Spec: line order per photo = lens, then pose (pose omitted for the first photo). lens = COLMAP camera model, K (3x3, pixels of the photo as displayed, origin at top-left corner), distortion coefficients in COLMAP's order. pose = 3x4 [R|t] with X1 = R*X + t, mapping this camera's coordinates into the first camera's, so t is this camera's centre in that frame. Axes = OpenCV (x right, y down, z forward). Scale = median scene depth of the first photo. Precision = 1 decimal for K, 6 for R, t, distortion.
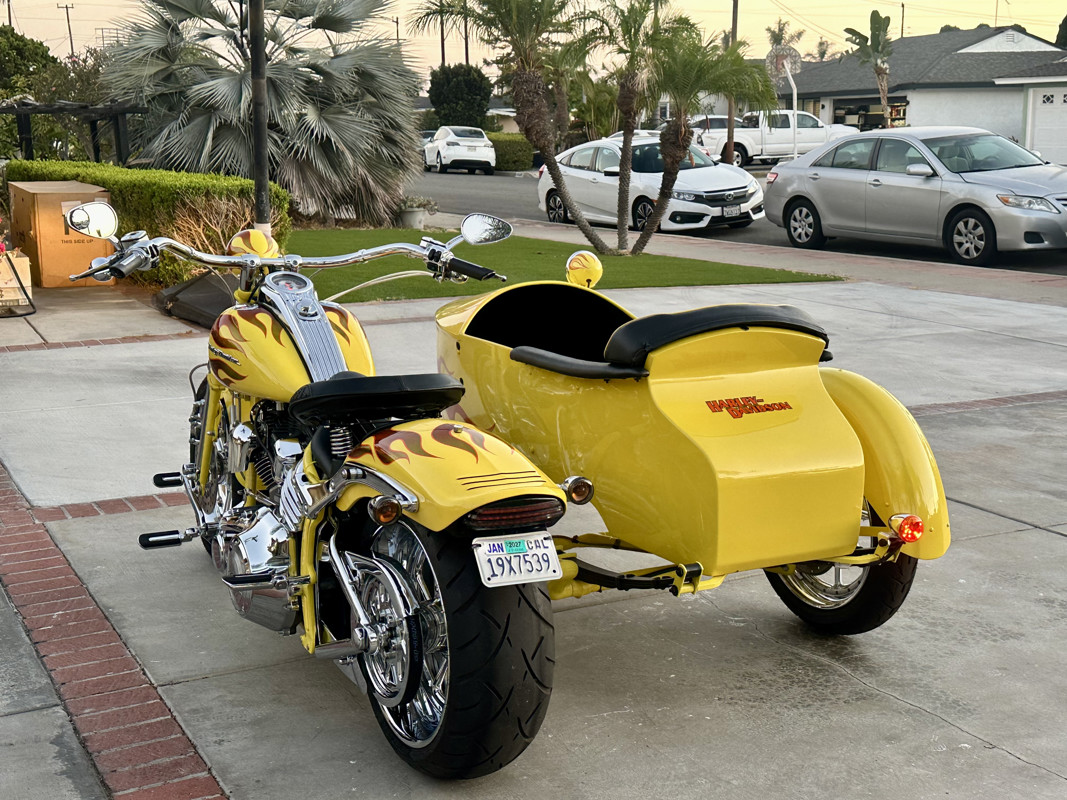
lens RADIAL K [[1393.8, 0, 533.3], [0, 1393.8, 401.6], [0, 0, 1]] dist [0.008107, 0.000000]
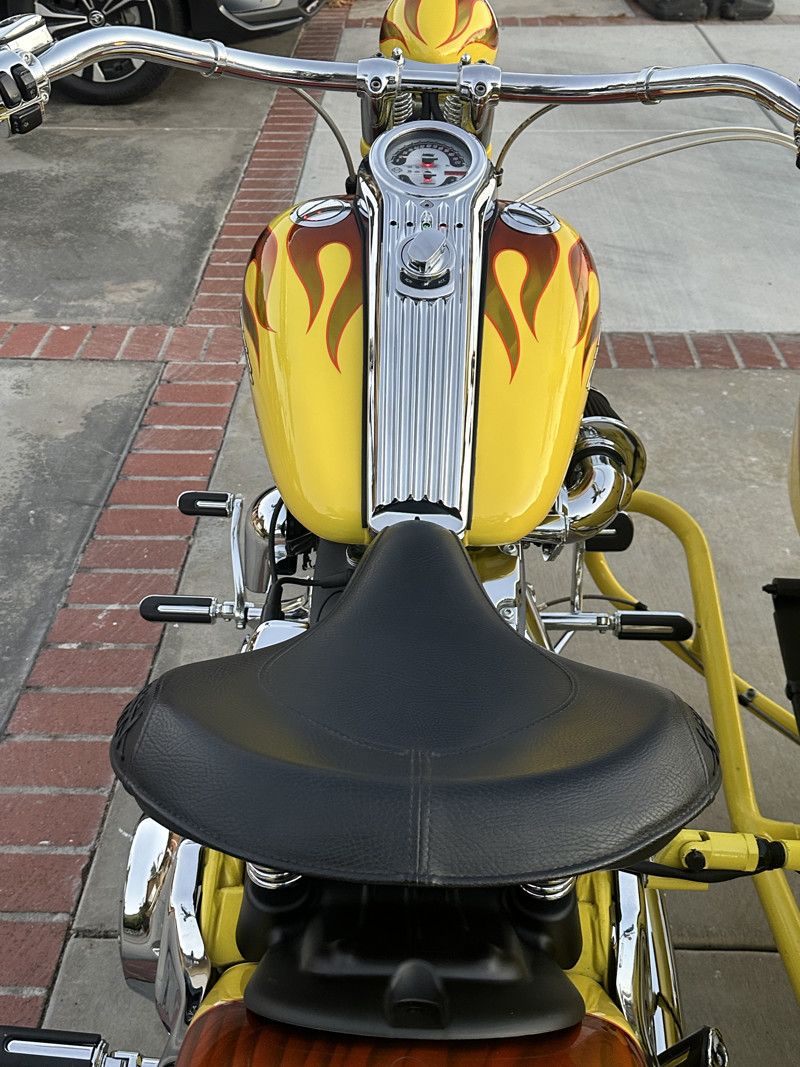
lens RADIAL K [[1072.0, 0, 397.5], [0, 1072.0, 528.3], [0, 0, 1]] dist [0.030162, 0.000000]
pose [[0.867143, 0.284704, -0.408665, -0.024821], [-0.080339, 0.889725, 0.449372, -0.129630], [0.491537, -0.356838, 0.794391, 0.708886]]
